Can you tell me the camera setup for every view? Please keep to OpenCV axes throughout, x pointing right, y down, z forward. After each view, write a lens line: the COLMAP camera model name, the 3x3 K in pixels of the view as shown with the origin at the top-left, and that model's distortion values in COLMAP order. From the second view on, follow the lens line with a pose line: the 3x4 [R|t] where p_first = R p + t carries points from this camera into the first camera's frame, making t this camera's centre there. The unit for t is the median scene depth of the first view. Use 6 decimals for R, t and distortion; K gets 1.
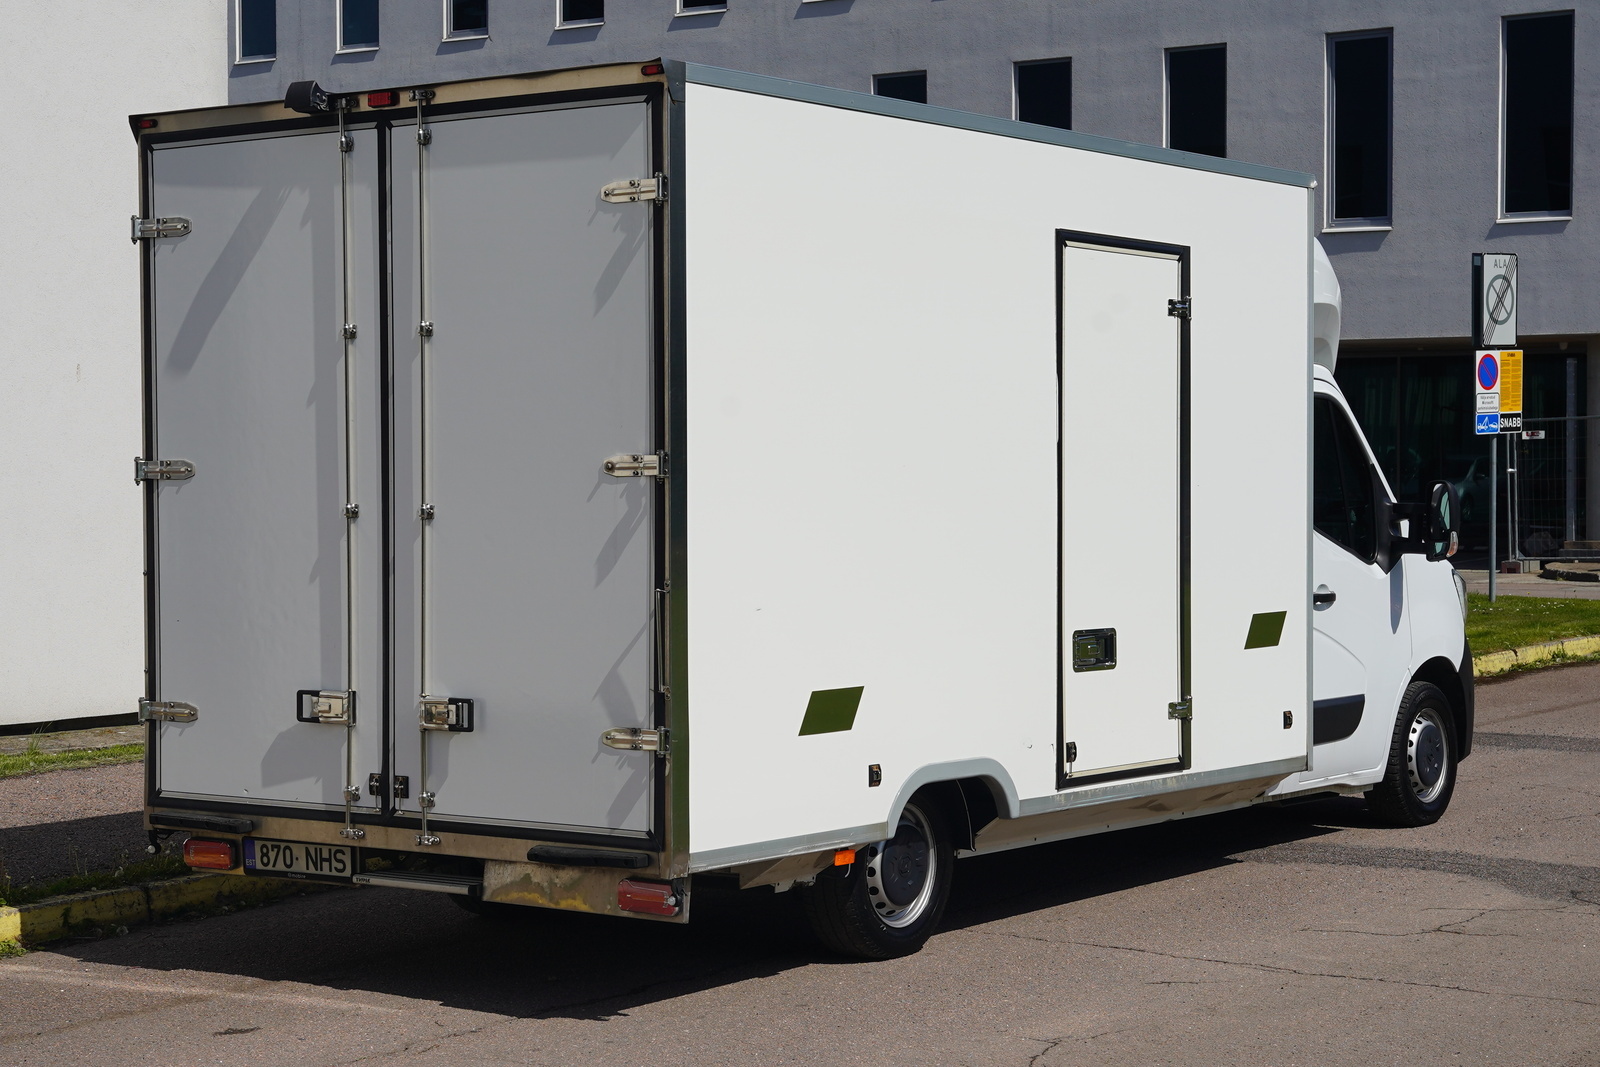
lens RADIAL K [[2990.1, 0, 799.8], [0, 2990.1, 563.0], [0, 0, 1]] dist [0.044081, -0.112875]
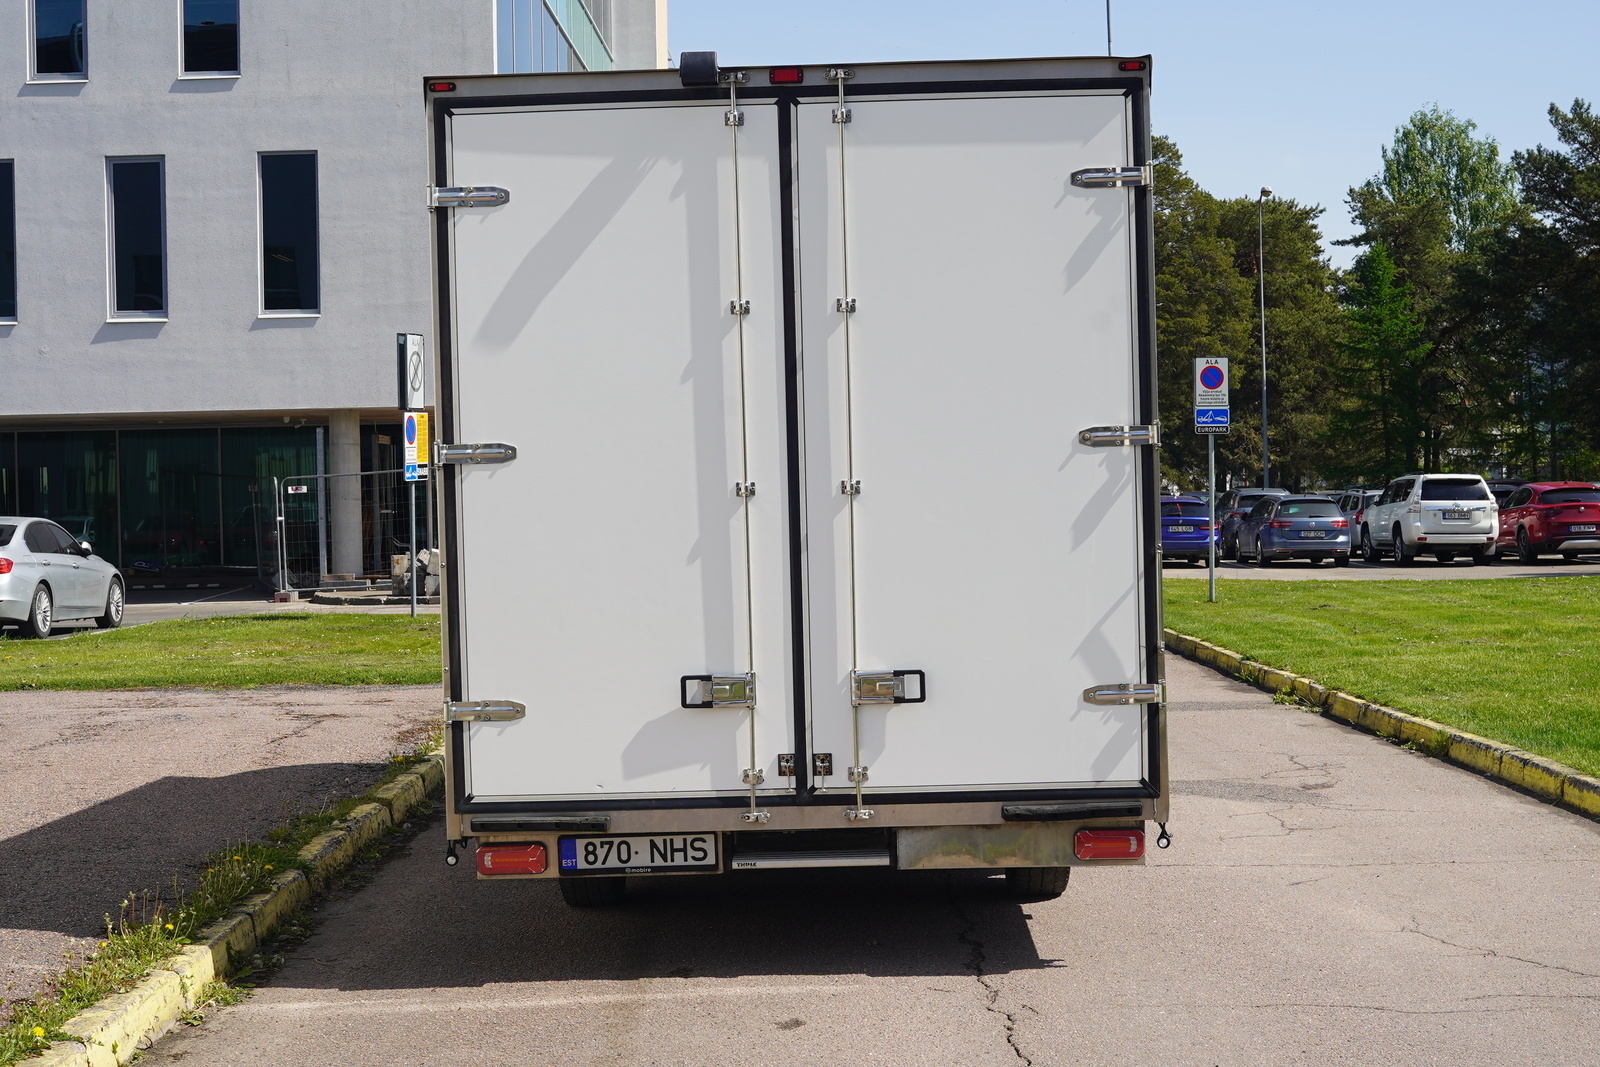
lens RADIAL K [[2374.0, 0, 800.0], [0, 2374.0, 533.5], [0, 0, 1]] dist [-0.154542, 0.483944]
pose [[0.818288, -0.019853, 0.574465, -0.567881], [0.038798, 0.999032, -0.020741, 0.013761], [-0.573497, 0.039260, 0.818266, 0.343940]]
